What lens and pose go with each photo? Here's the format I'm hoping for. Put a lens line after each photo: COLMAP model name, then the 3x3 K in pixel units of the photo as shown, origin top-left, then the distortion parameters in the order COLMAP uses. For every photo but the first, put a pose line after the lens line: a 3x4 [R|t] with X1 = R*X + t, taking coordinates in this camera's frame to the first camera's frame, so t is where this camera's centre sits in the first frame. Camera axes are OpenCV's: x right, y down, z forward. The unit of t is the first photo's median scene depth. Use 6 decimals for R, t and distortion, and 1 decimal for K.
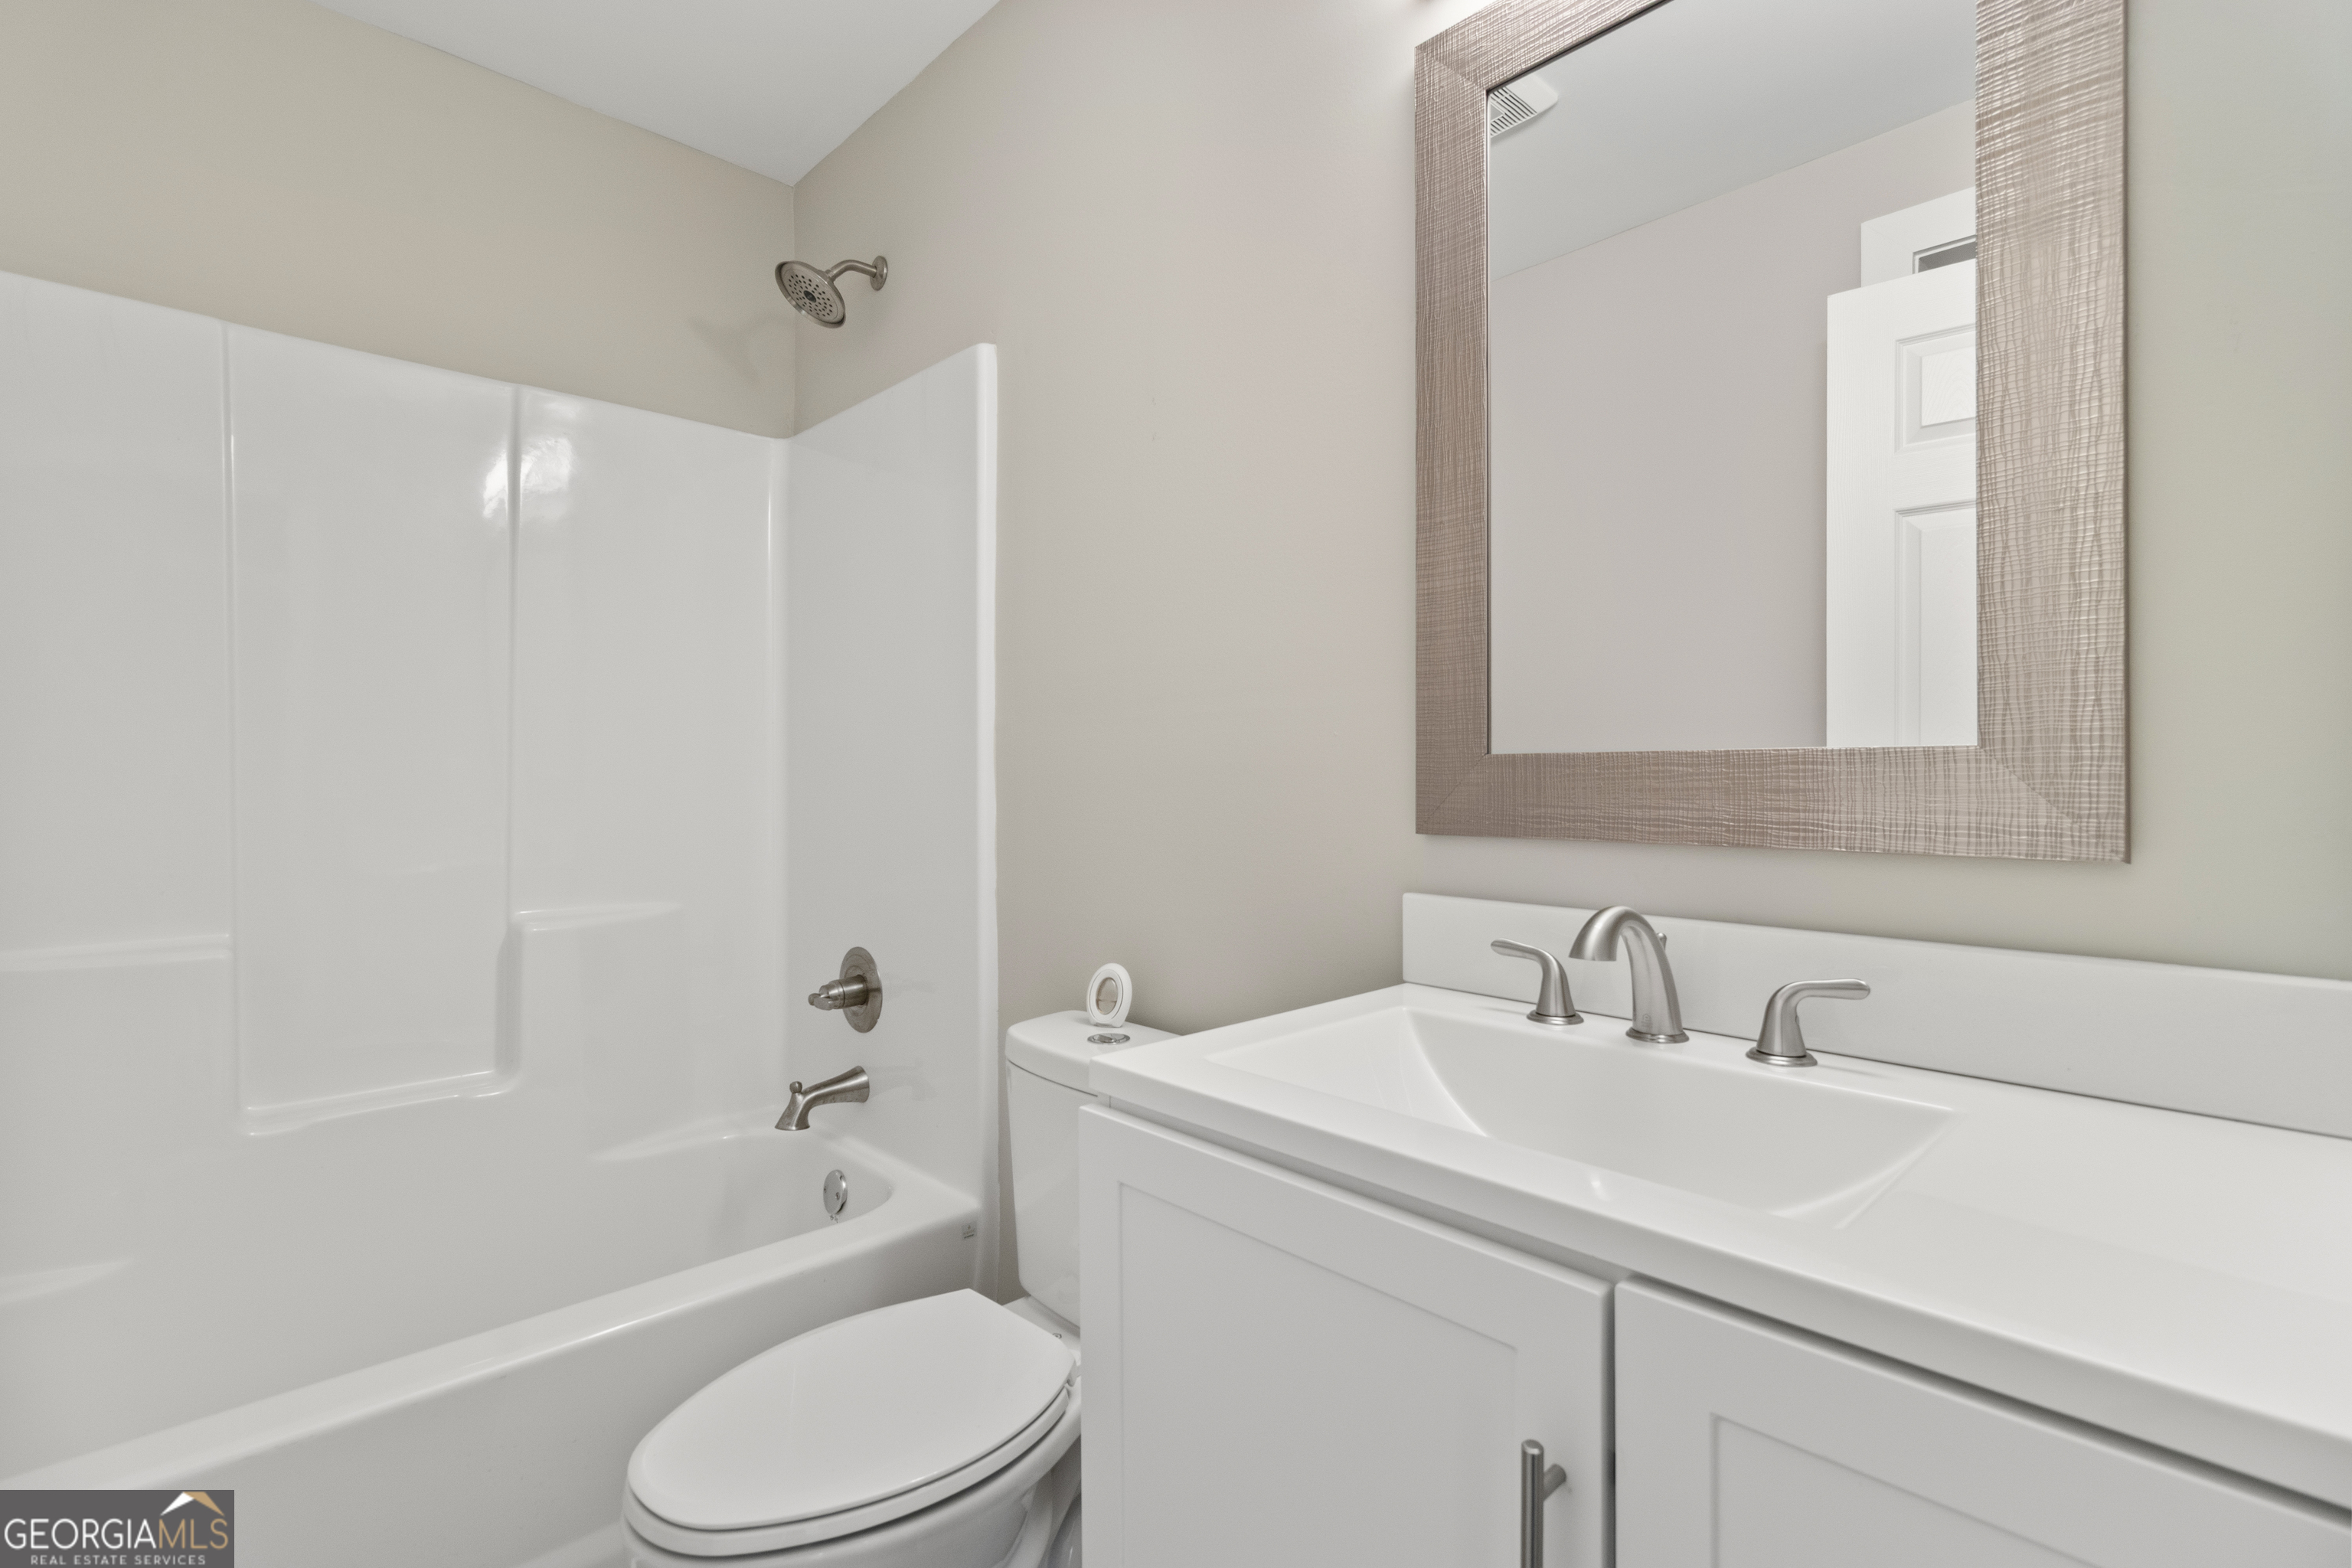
lens RADIAL K [[1105.0, 0, 1180.7], [0, 1105.0, 772.4], [0, 0, 1]] dist [0.000861, 0.004946]
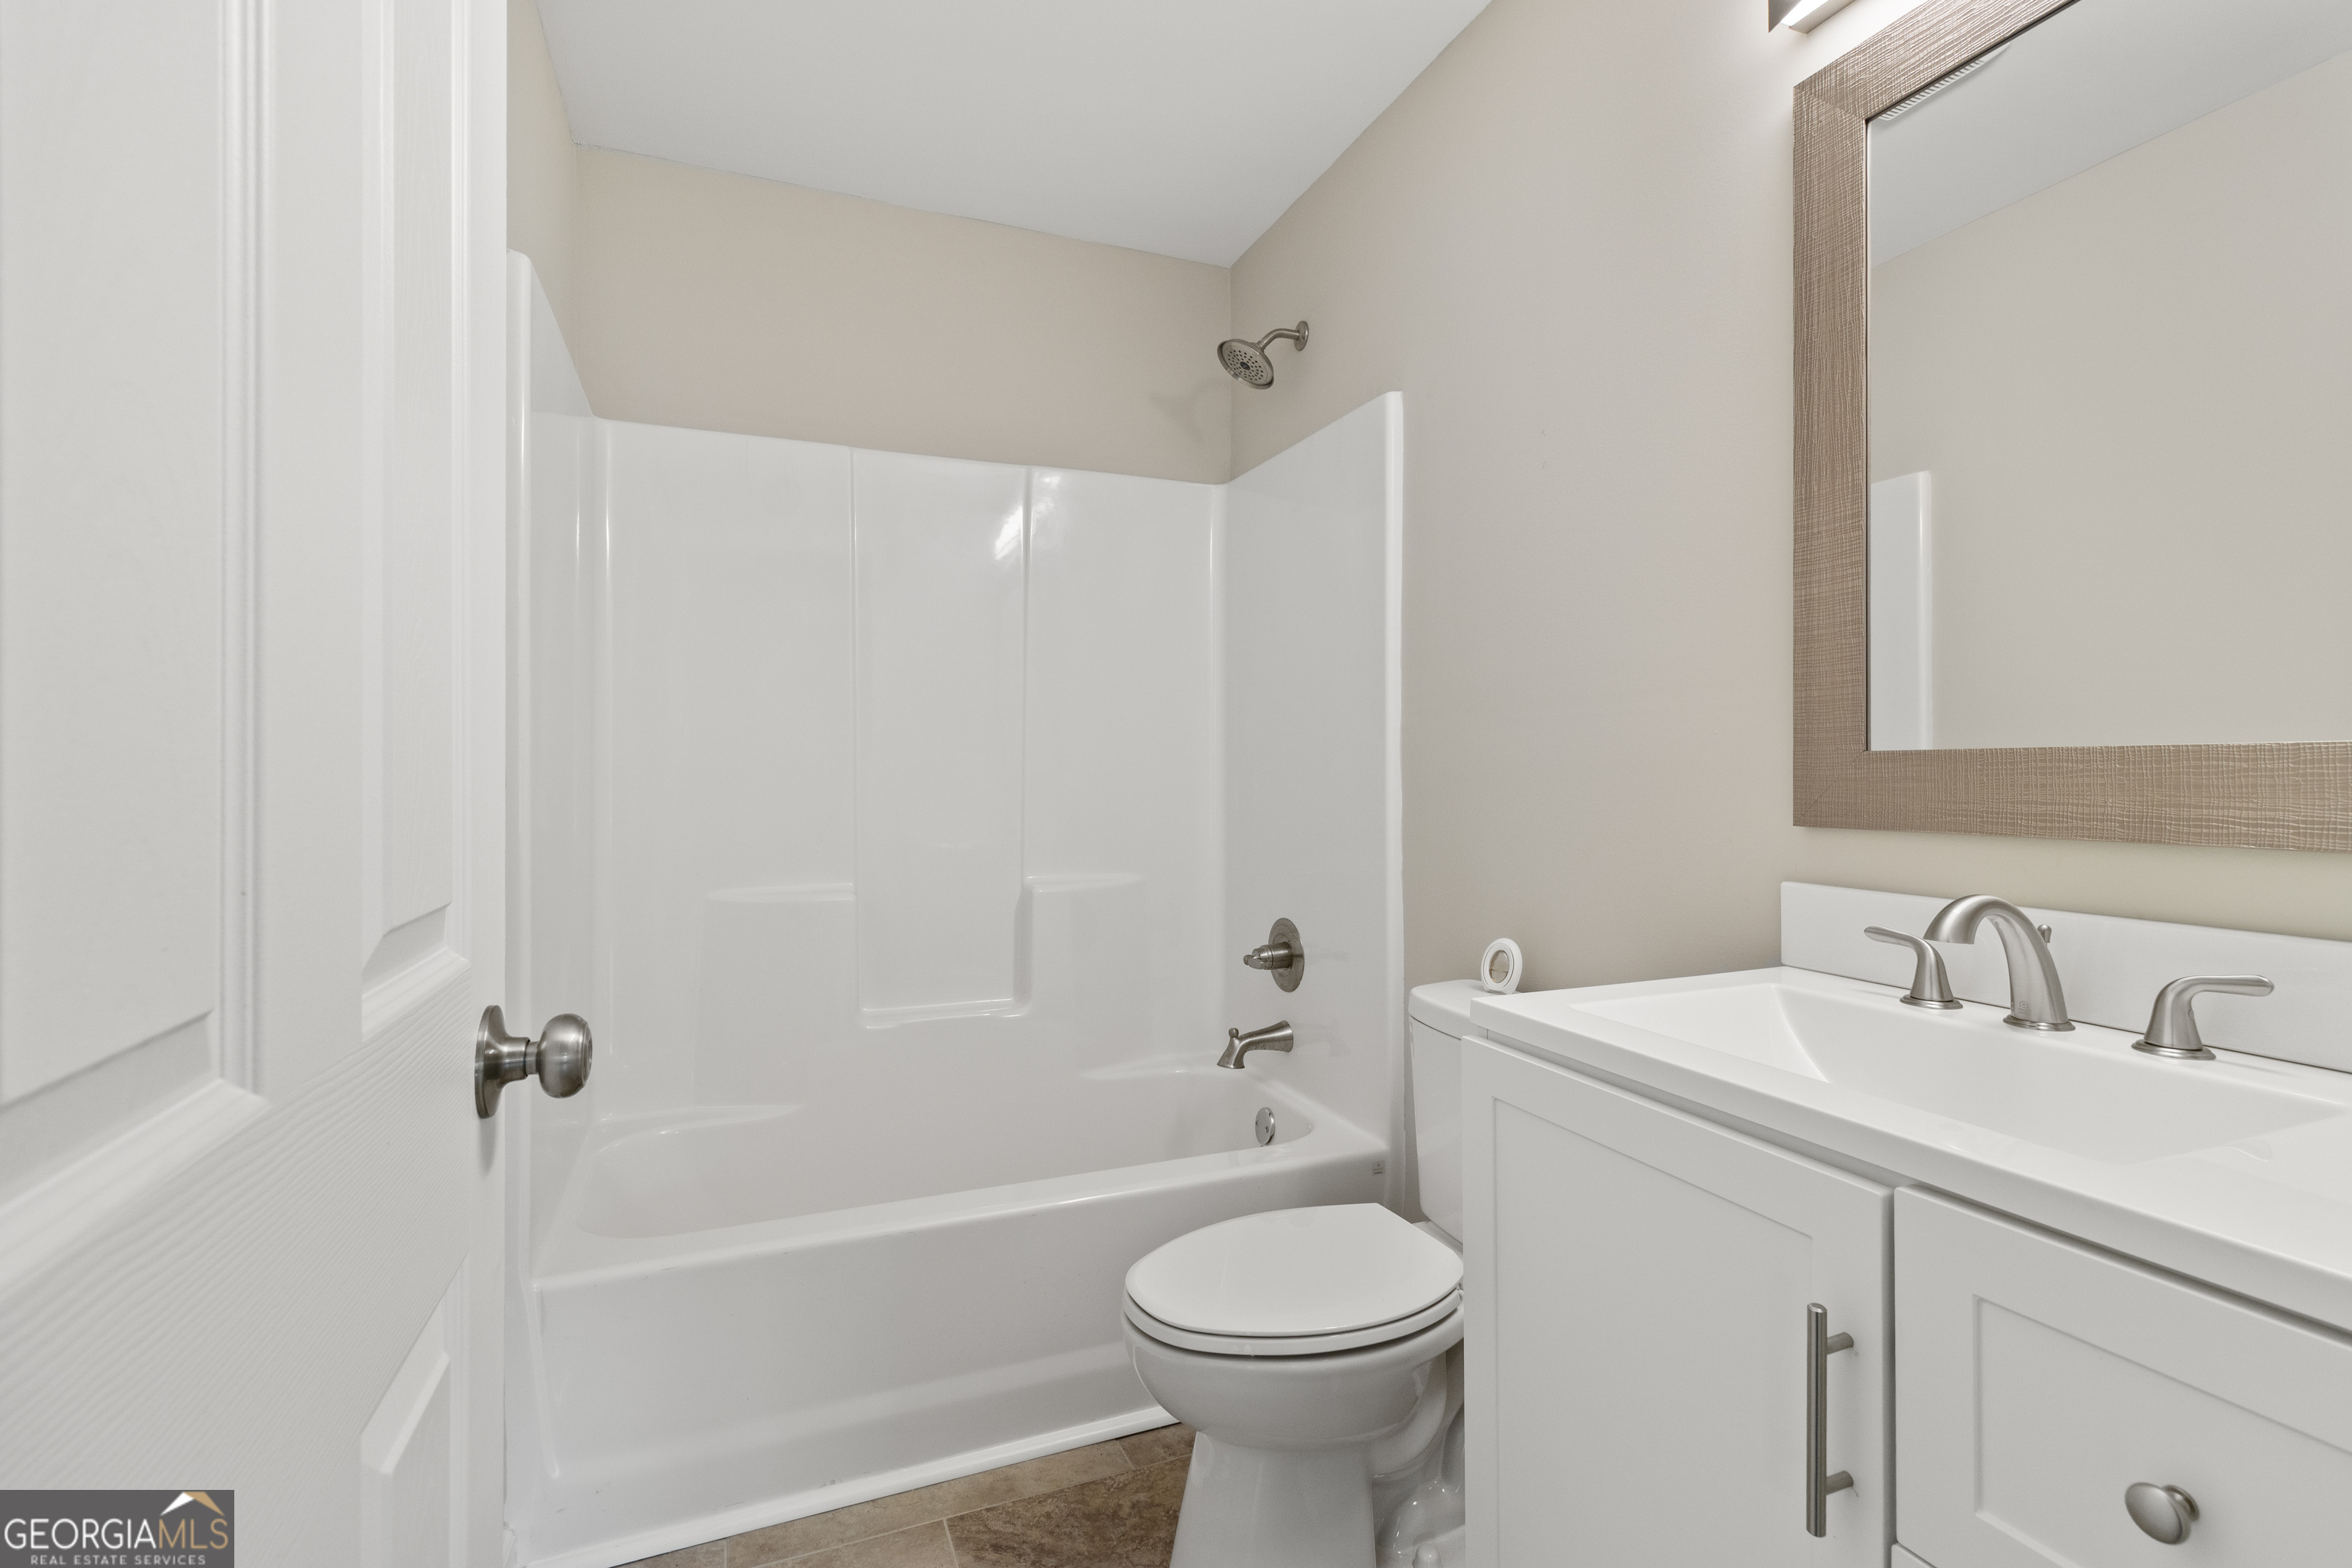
lens RADIAL K [[1105.0, 0, 1182.4], [0, 1105.0, 766.1], [0, 0, 1]] dist [0.000861, 0.004946]
pose [[0.932154, -0.000472, -0.362060, 0.049331], [-0.000062, 0.999999, -0.001464, -0.000399], [0.362061, 0.001387, 0.932153, -0.204695]]
